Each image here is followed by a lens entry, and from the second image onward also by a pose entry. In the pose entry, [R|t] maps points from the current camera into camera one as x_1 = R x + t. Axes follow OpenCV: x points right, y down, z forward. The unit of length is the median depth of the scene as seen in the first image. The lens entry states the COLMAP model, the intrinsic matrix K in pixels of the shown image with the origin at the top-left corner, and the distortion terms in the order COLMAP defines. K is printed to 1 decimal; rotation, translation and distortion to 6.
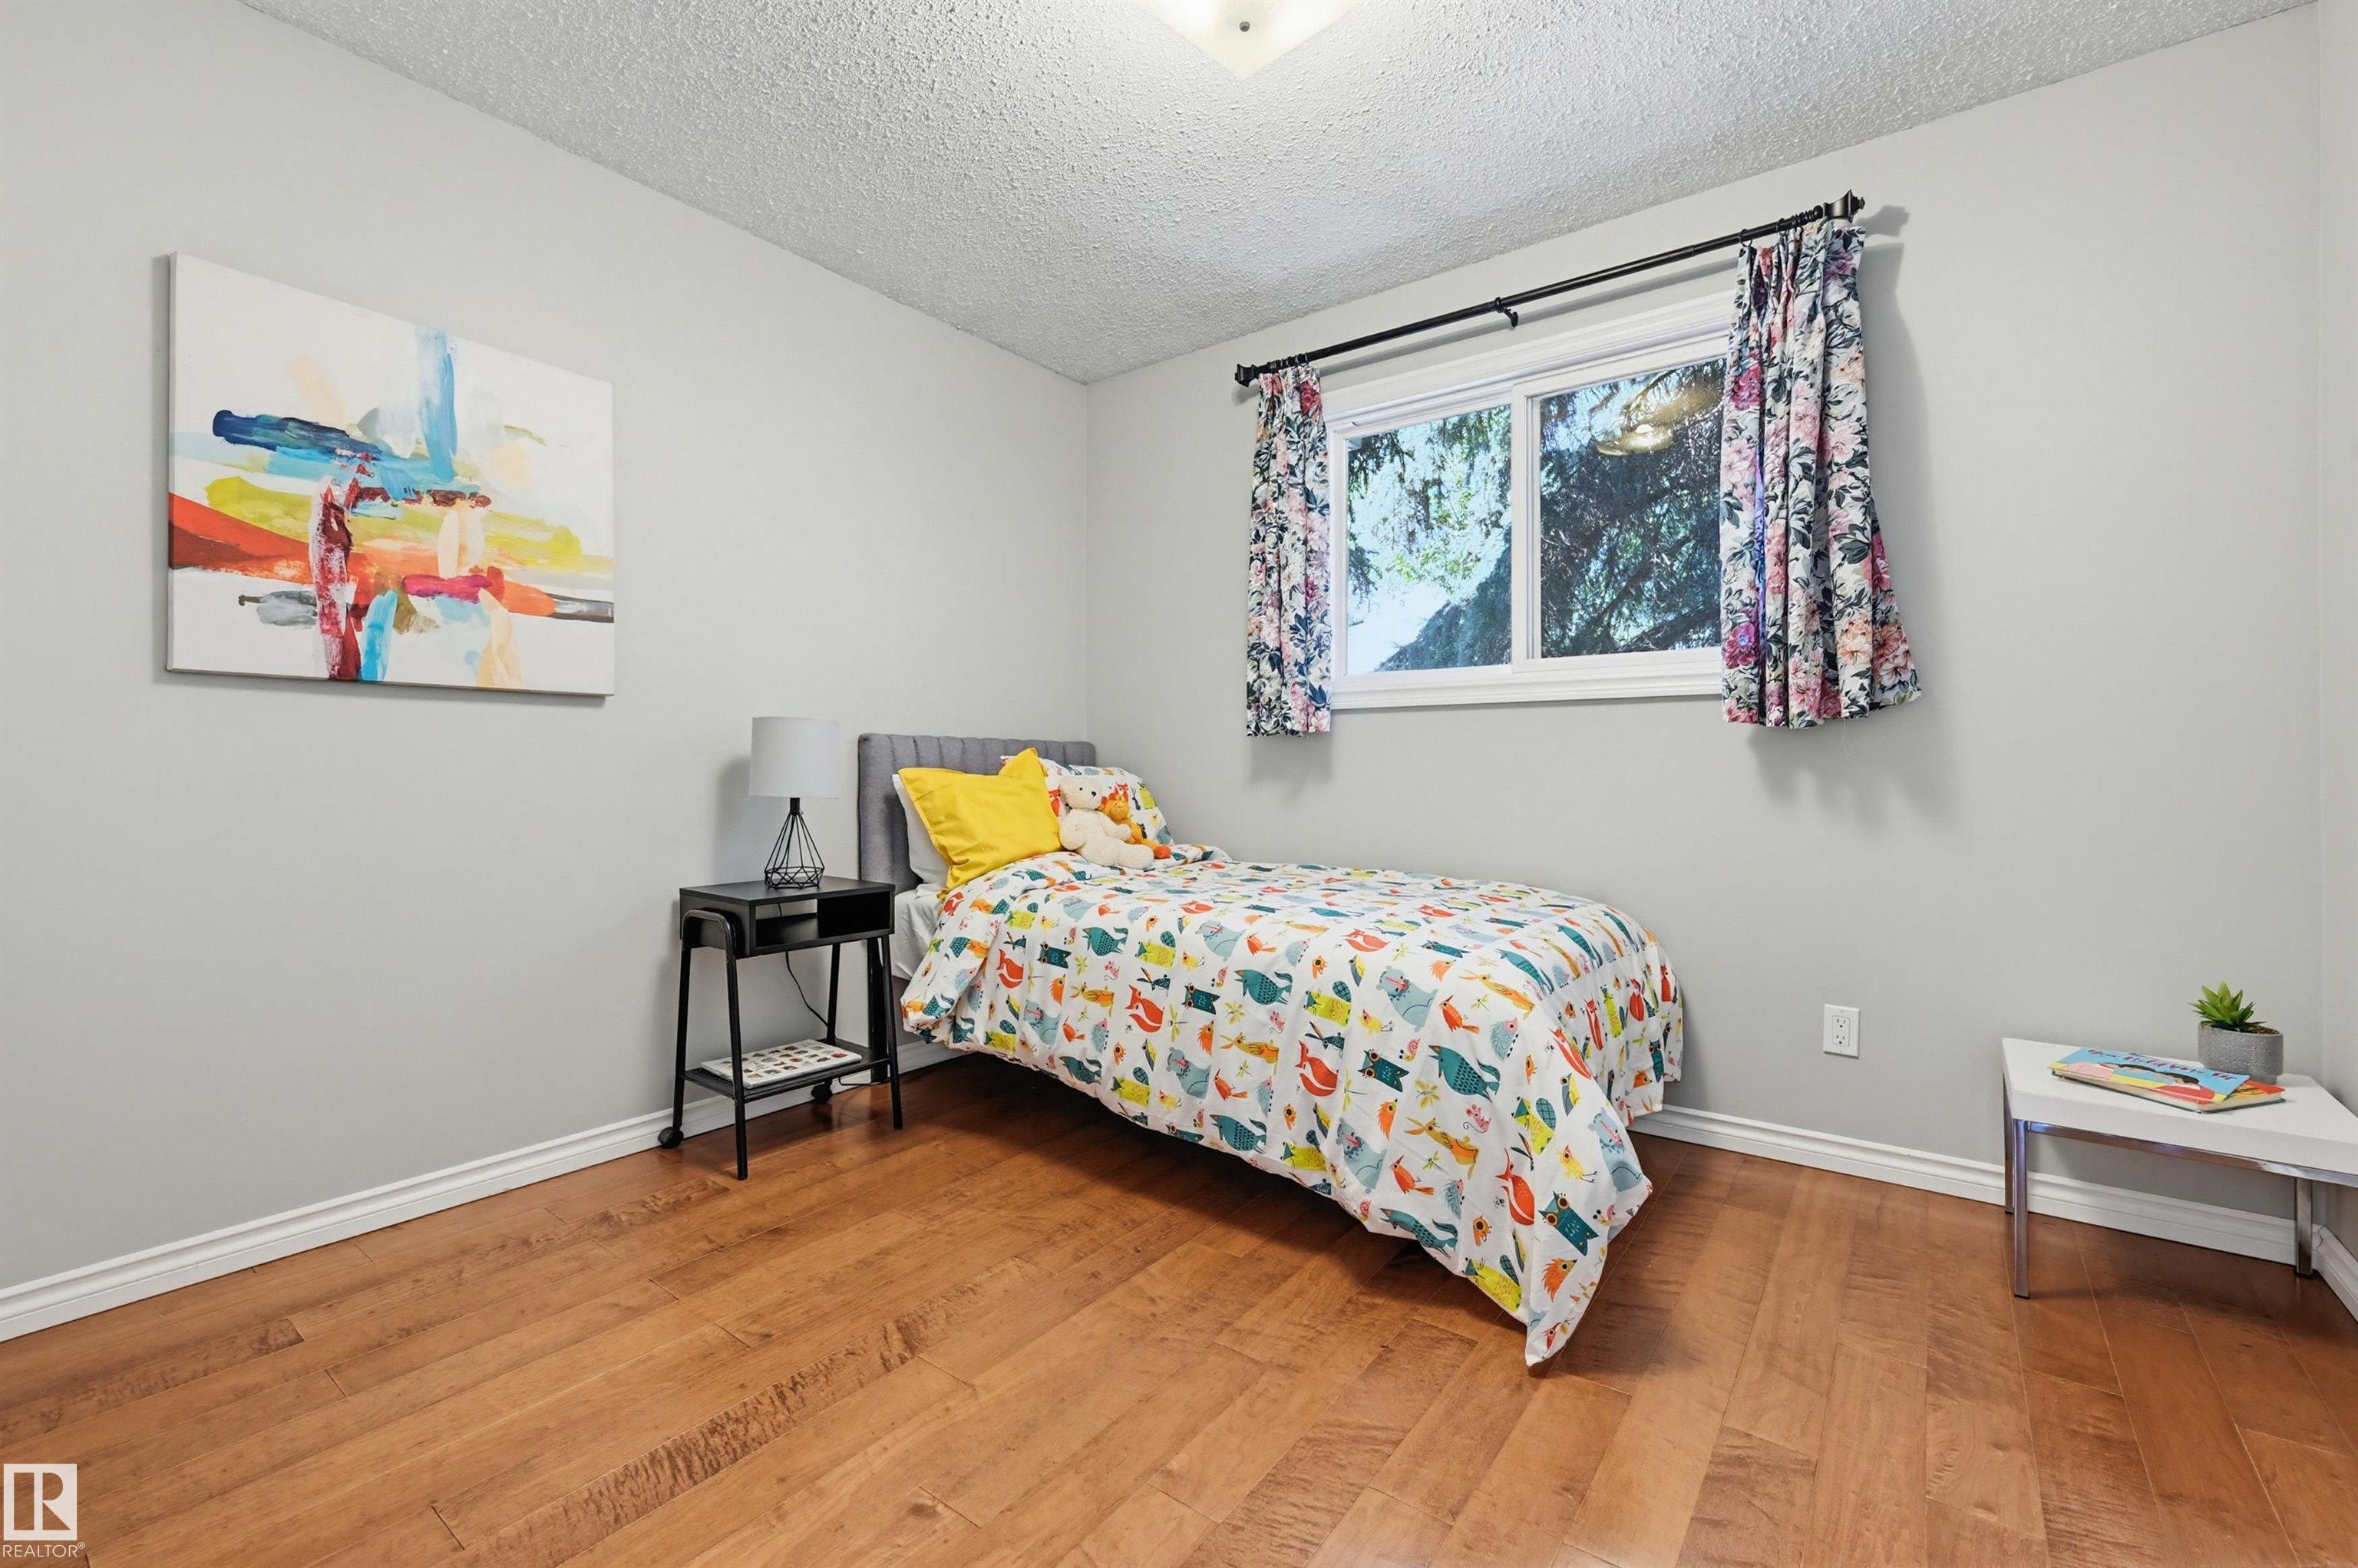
lens RADIAL K [[985.6, 0, 1164.2], [0, 985.6, 749.0], [0, 0, 1]] dist [-0.000694, -0.000081]
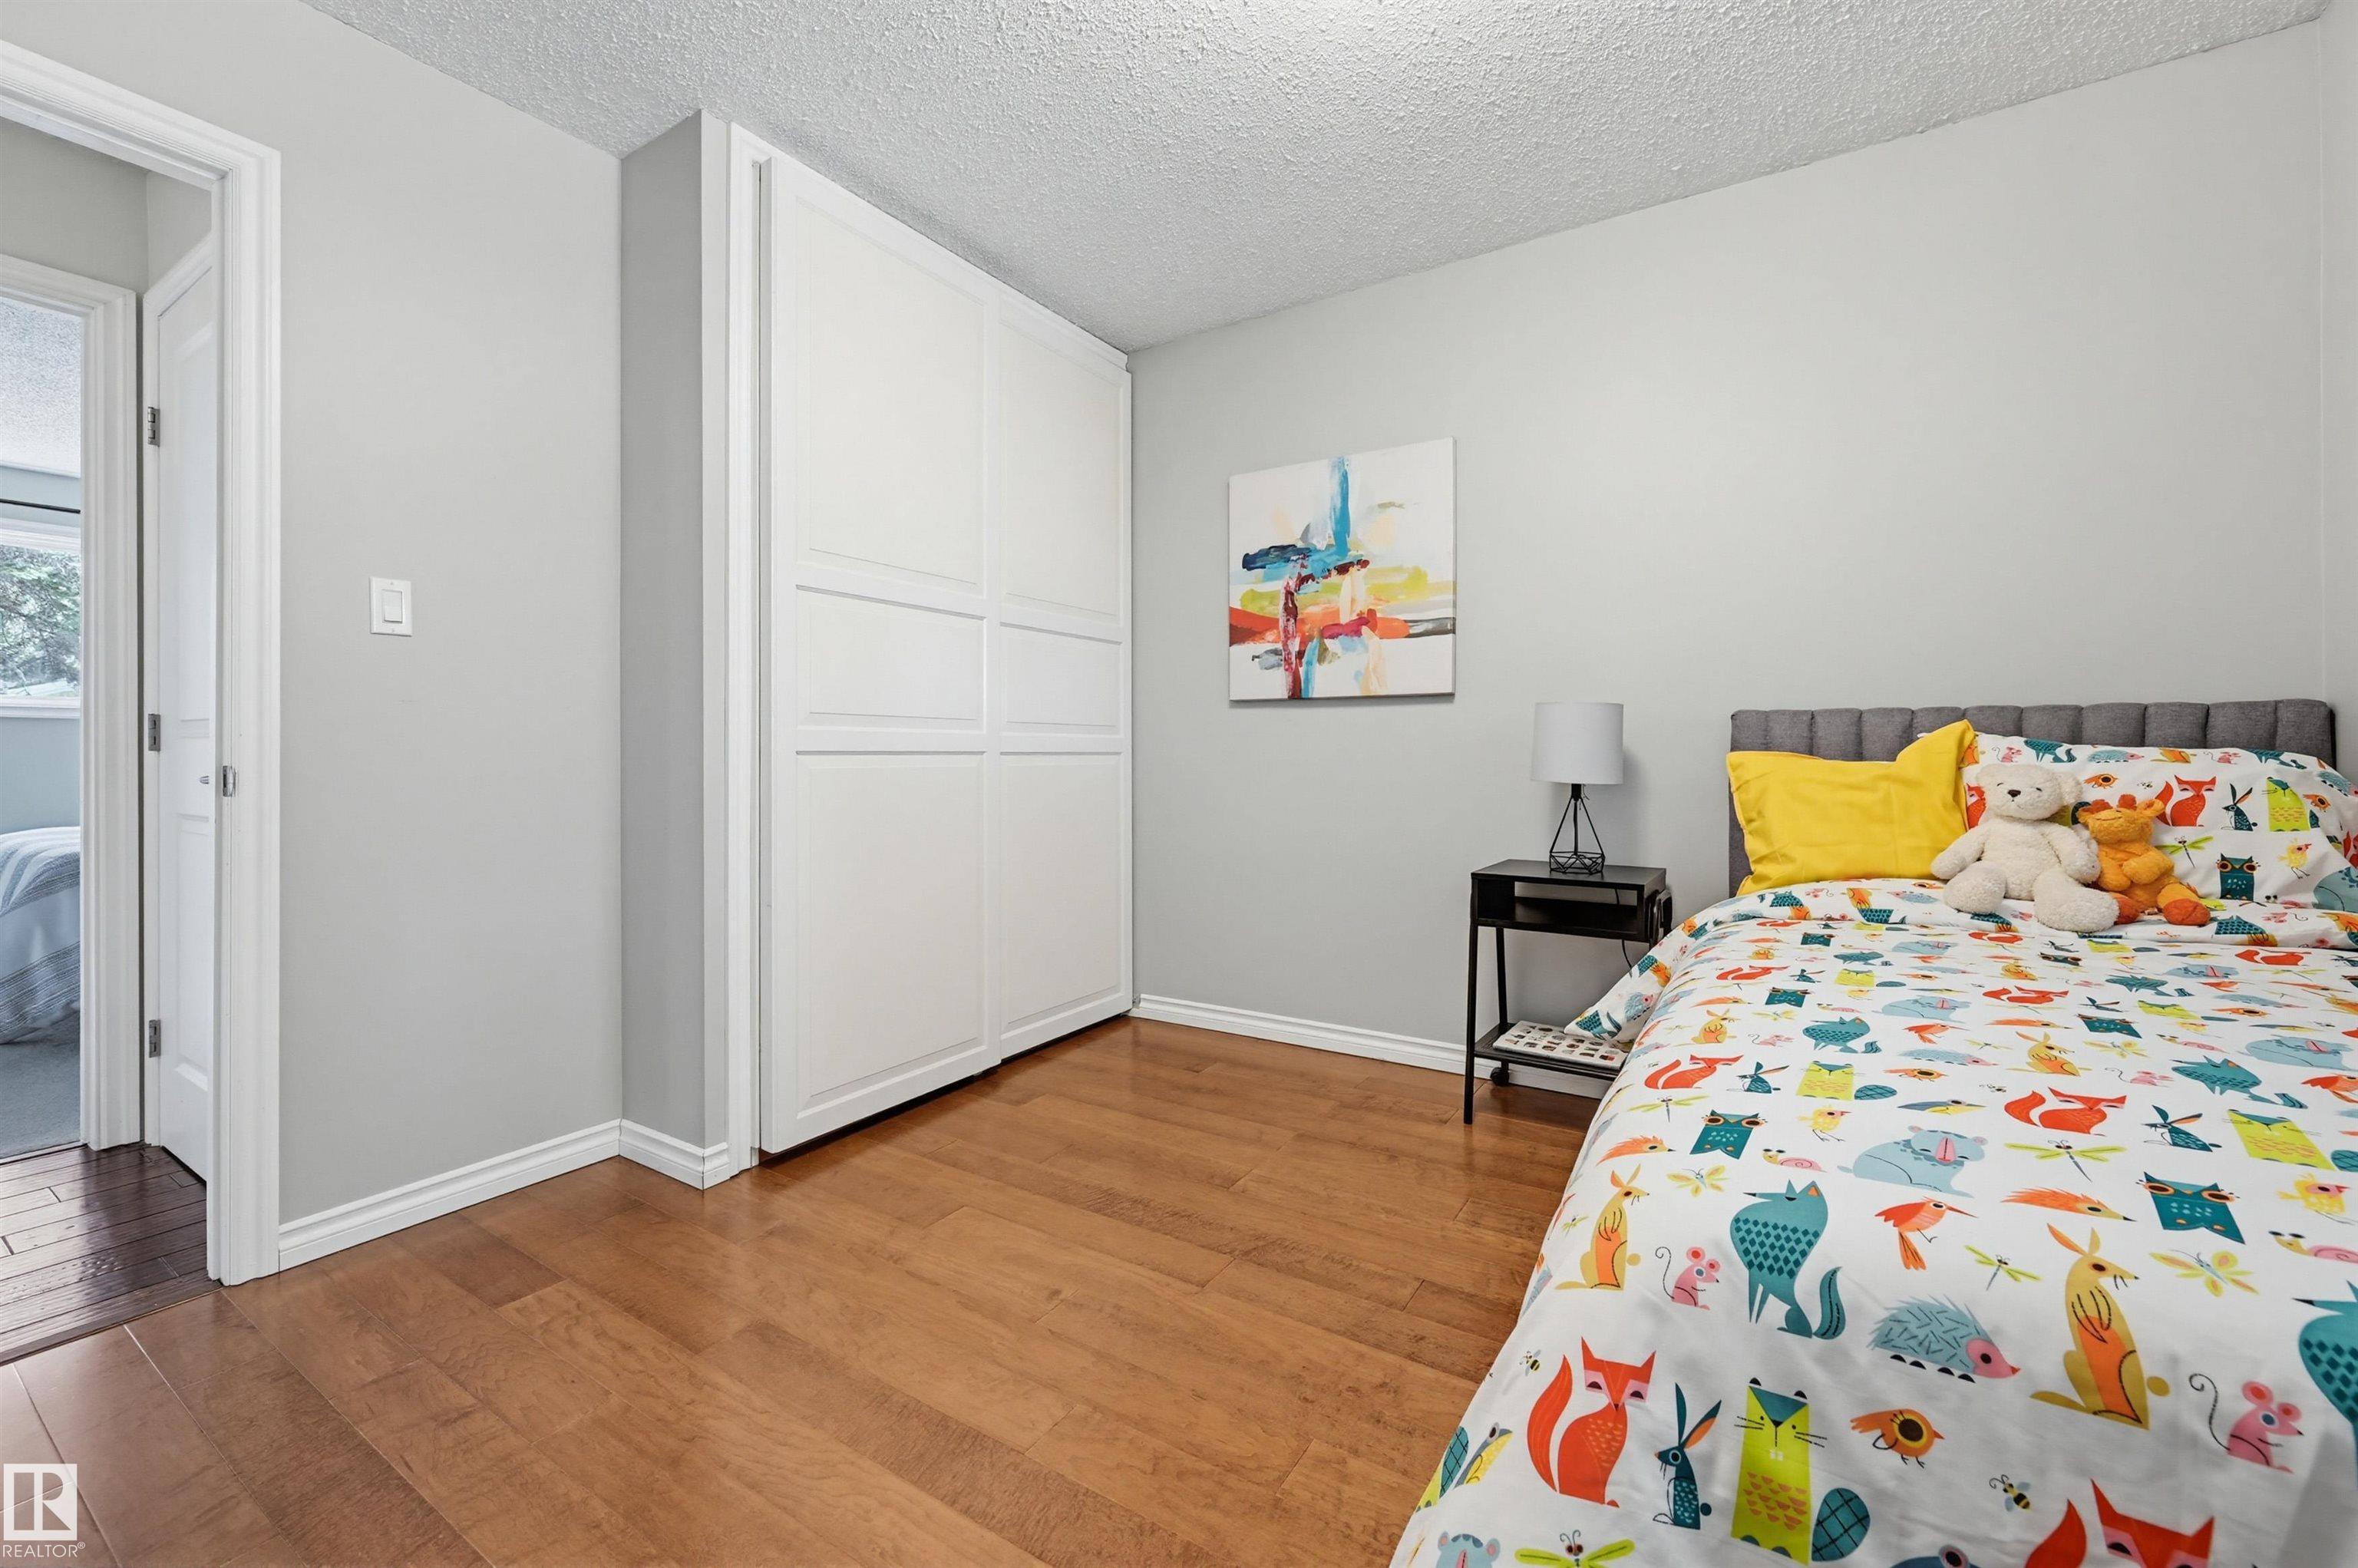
lens RADIAL K [[938.8, 0, 1190.5], [0, 938.8, 738.0], [0, 0, 1]] dist [-0.000108, 0.000075]
pose [[0.100244, -0.016958, -0.994818, 0.655817], [0.021725, 0.999654, -0.014851, 0.013419], [0.994726, -0.020123, 0.100577, 0.648291]]
